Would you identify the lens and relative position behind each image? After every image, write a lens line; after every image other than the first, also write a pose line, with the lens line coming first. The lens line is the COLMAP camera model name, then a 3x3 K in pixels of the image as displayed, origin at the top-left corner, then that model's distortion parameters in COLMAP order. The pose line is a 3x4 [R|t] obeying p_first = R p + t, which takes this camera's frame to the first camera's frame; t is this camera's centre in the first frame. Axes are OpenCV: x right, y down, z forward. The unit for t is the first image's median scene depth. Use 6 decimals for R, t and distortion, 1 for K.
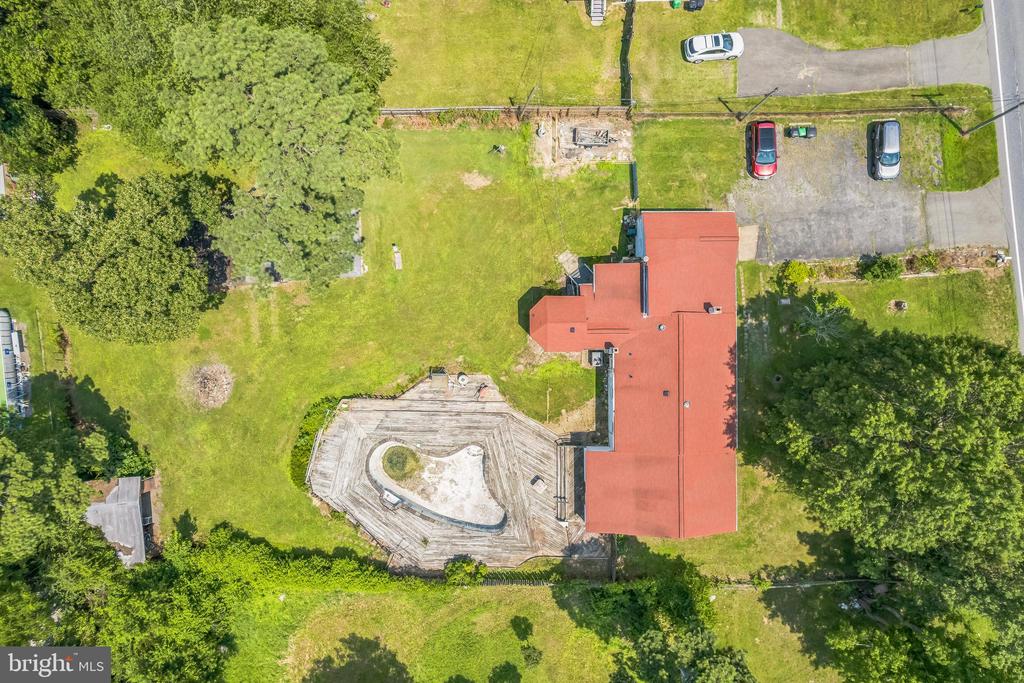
lens RADIAL K [[657.1, 0, 516.7], [0, 657.1, 340.4], [0, 0, 1]] dist [-0.075311, 0.065933]
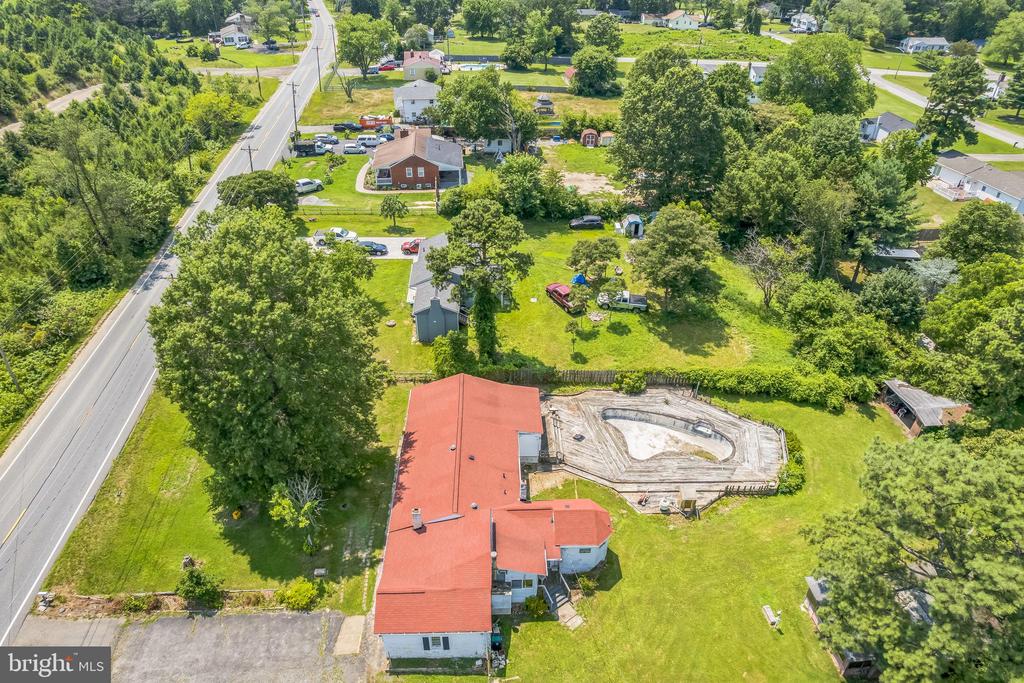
lens RADIAL K [[657.1, 0, 516.7], [0, 657.1, 340.4], [0, 0, 1]] dist [-0.075311, 0.065933]
pose [[-0.999372, 0.000706, -0.035439, 0.177889], [-0.030161, -0.542149, 0.839741, -0.630210], [-0.018621, 0.840282, 0.541829, 0.257439]]
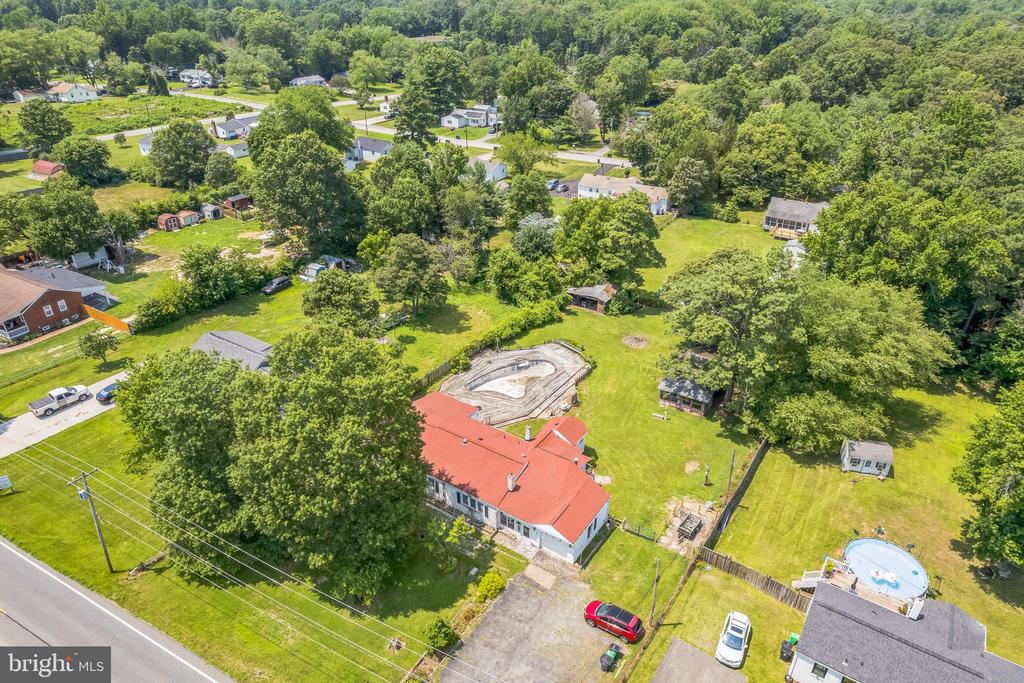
lens RADIAL K [[657.1, 0, 516.7], [0, 657.1, 340.4], [0, 0, 1]] dist [-0.075311, 0.065933]
pose [[-0.556375, 0.398000, -0.729413, 0.990500], [-0.830897, -0.274402, 0.484059, -0.522939], [-0.007497, 0.875385, 0.483367, 0.160971]]
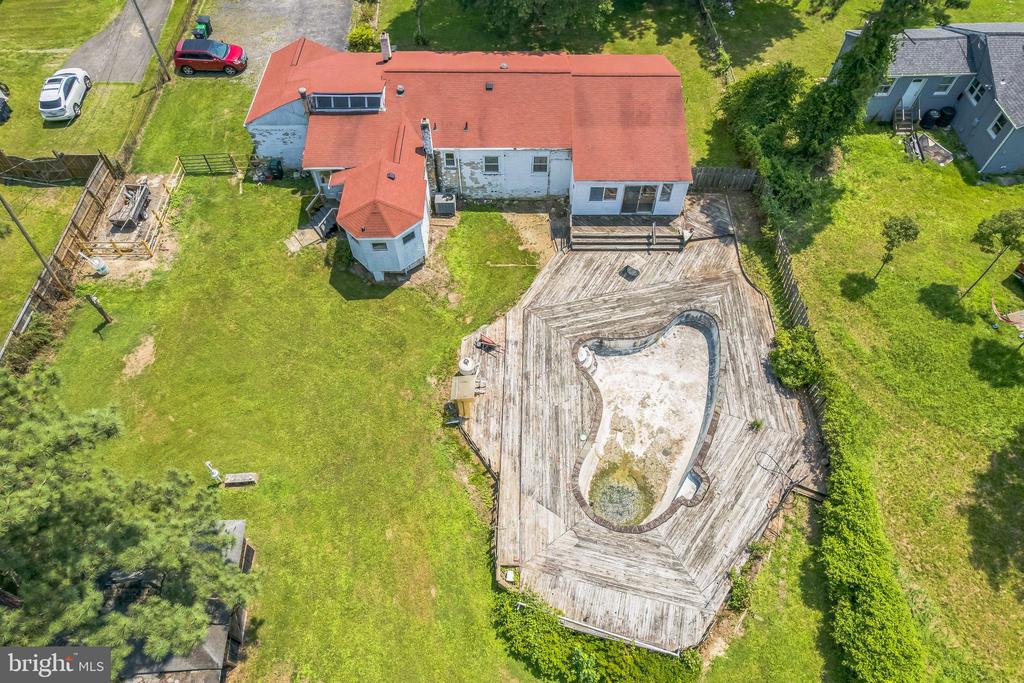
lens RADIAL K [[657.1, 0, 516.7], [0, 657.1, 340.4], [0, 0, 1]] dist [-0.075311, 0.065933]
pose [[0.000976, -0.823736, 0.566973, -0.393918], [0.999850, 0.010605, 0.013687, 0.096319], [-0.017287, 0.566875, 0.823623, 0.503520]]
